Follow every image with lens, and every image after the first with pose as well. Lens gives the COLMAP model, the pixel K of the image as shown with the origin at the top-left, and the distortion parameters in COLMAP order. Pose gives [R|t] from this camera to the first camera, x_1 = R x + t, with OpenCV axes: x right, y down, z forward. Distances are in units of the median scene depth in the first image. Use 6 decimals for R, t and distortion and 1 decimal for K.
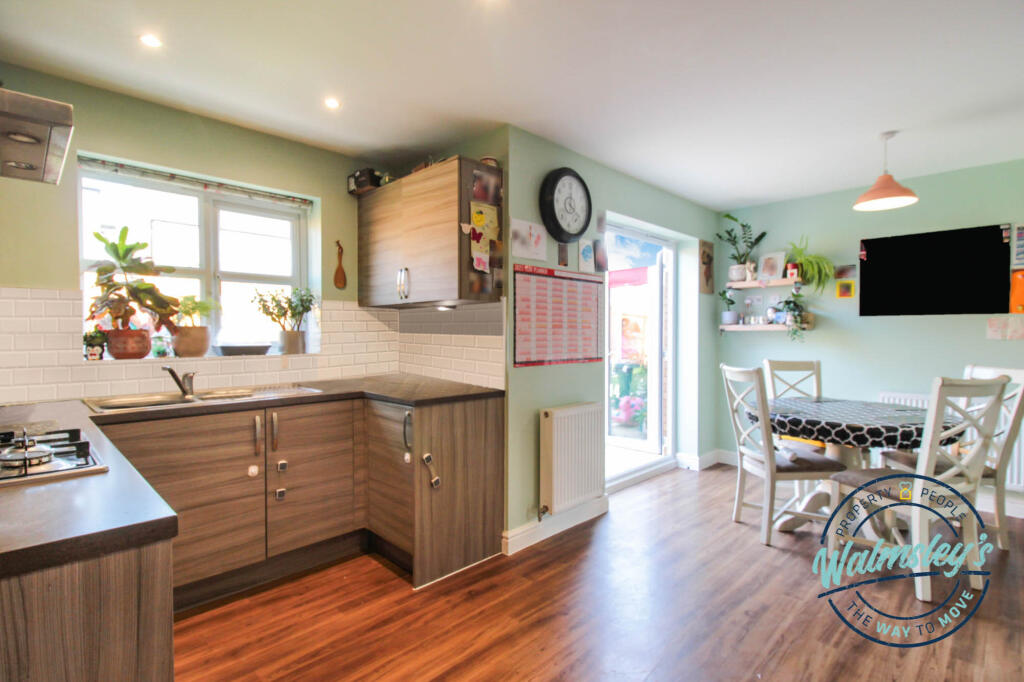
lens RADIAL K [[488.6, 0, 500.9], [0, 488.6, 347.6], [0, 0, 1]] dist [0.016332, -0.009600]
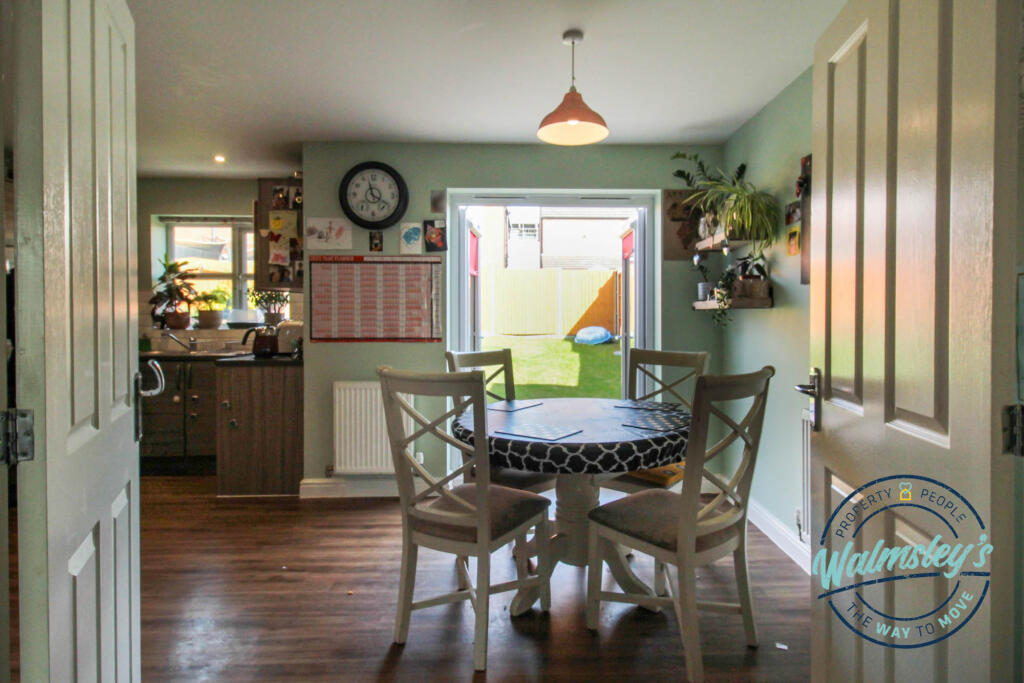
lens RADIAL K [[555.8, 0, 559.4], [0, 555.8, 326.0], [0, 0, 1]] dist [0.007553, 0.000817]
pose [[0.738177, 0.011156, -0.674515, 1.384295], [-0.019926, 0.999788, -0.005270, -0.004168], [0.674313, 0.017331, 0.738242, 0.405287]]
